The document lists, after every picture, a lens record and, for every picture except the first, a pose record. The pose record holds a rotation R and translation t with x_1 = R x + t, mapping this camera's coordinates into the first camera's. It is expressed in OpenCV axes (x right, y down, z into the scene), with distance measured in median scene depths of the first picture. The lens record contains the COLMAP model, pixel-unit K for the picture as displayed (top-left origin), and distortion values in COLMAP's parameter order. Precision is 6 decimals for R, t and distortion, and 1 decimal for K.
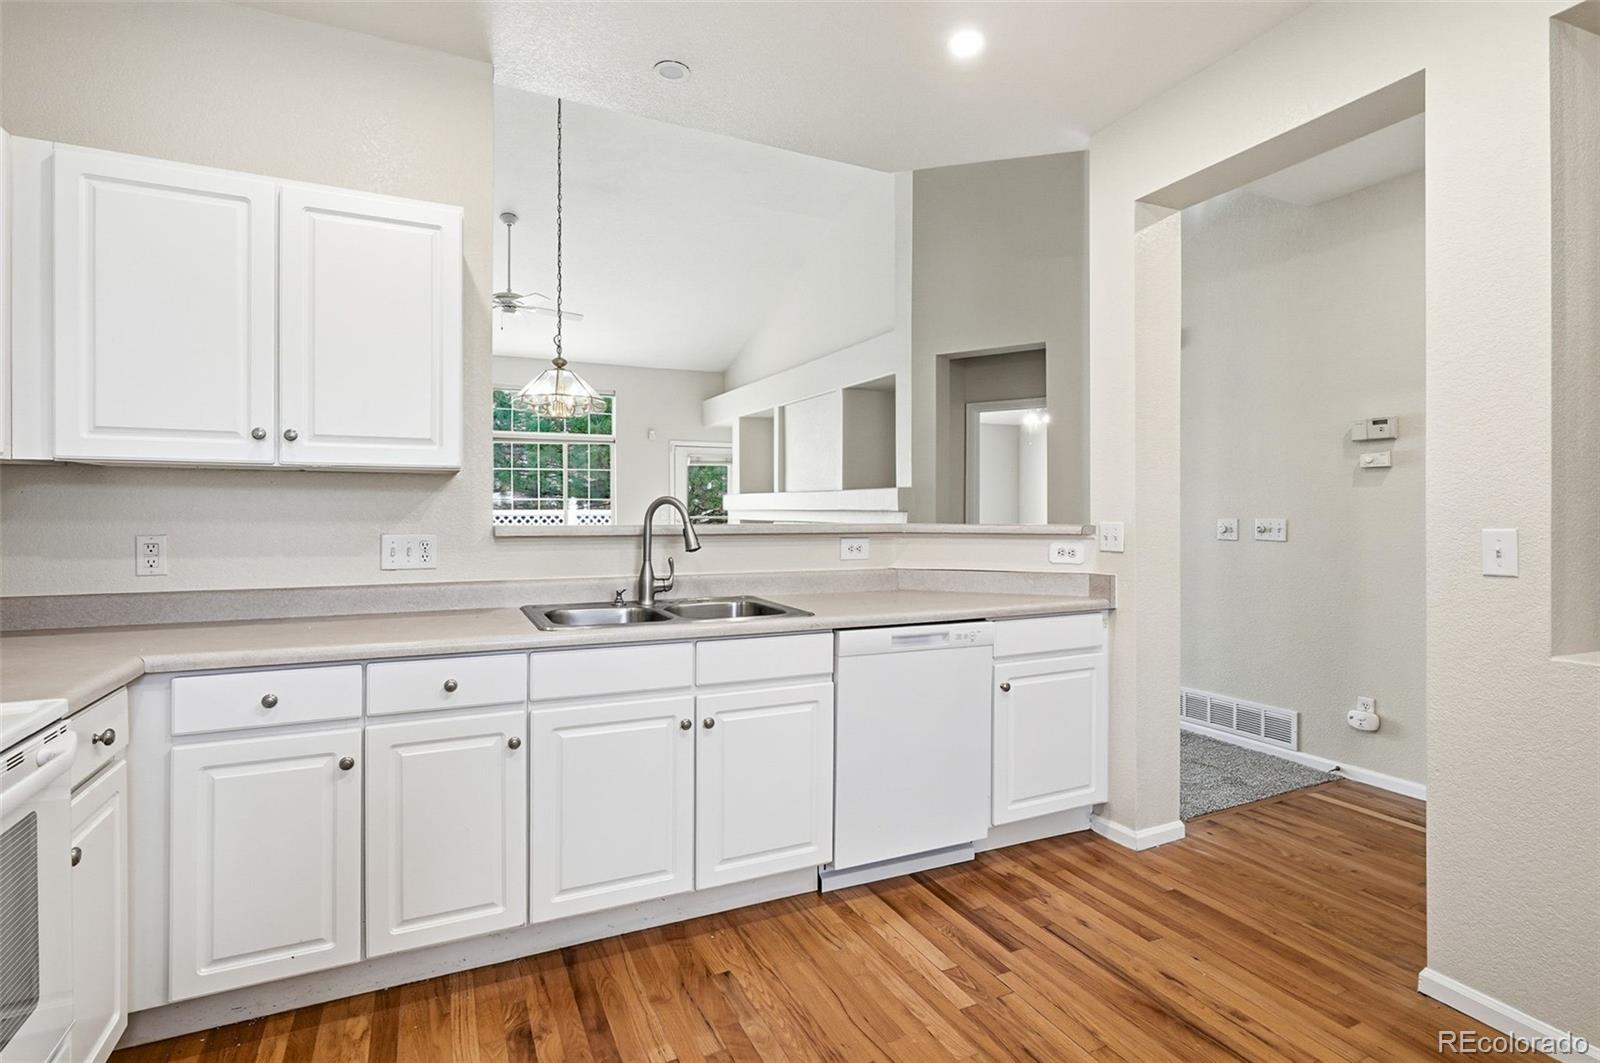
lens RADIAL K [[784.3, 0, 792.1], [0, 784.3, 512.6], [0, 0, 1]] dist [-0.009939, 0.005146]
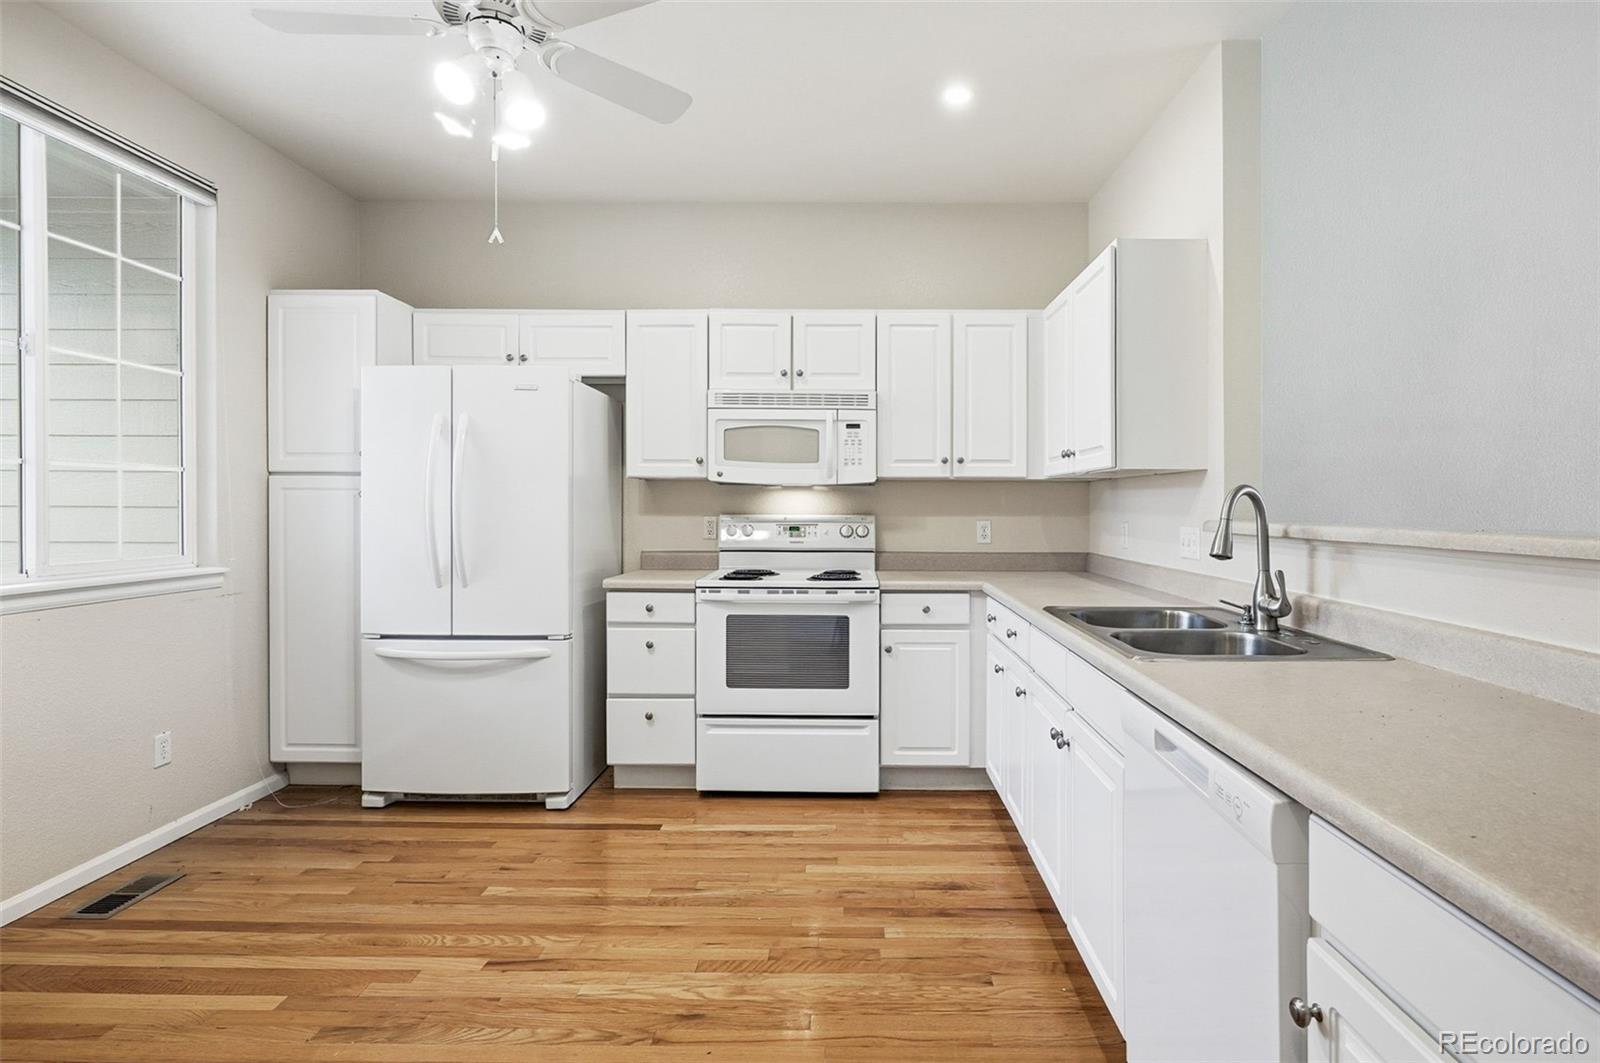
lens RADIAL K [[784.3, 0, 831.9], [0, 784.3, 507.7], [0, 0, 1]] dist [-0.009939, 0.005146]
pose [[-0.434321, -0.006198, -0.900737, 0.678116], [-0.004443, 0.999979, -0.004738, 0.011161], [0.900747, 0.001944, -0.434339, 0.973923]]
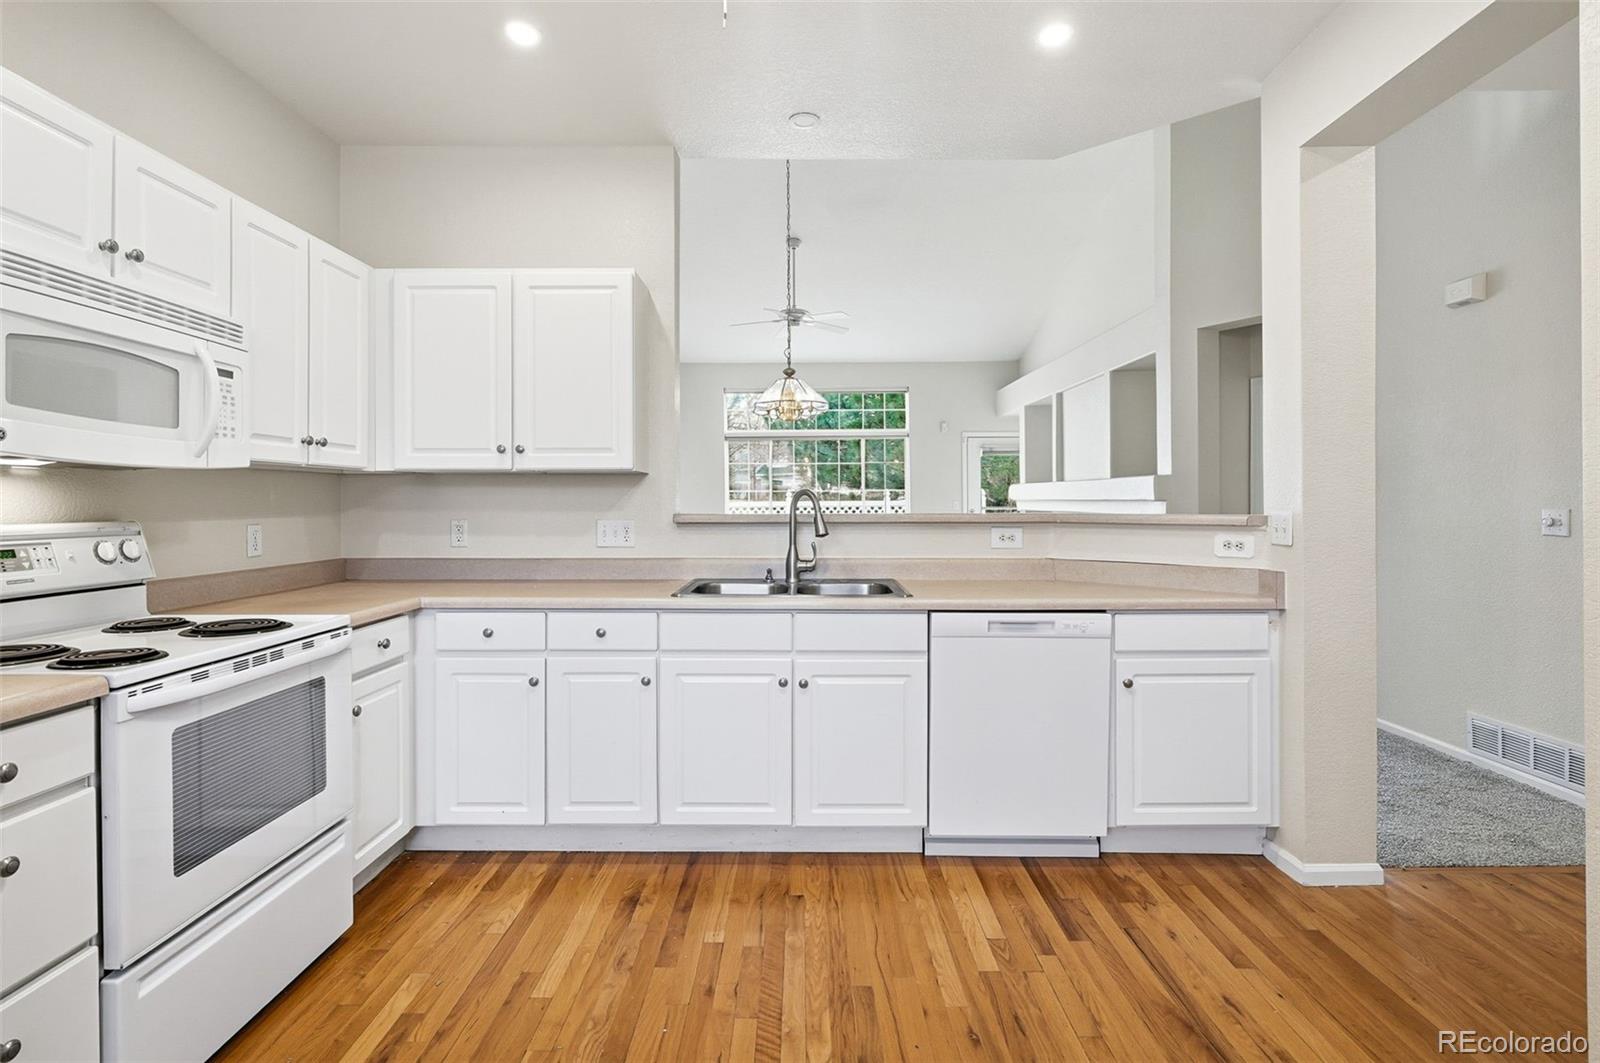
lens RADIAL K [[784.3, 0, 788.7], [0, 784.3, 501.5], [0, 0, 1]] dist [-0.009939, 0.005146]
pose [[0.898557, -0.004055, -0.438838, 0.327699], [0.003094, 0.999991, -0.002904, 0.001242], [0.438846, 0.001252, 0.898561, -0.047671]]
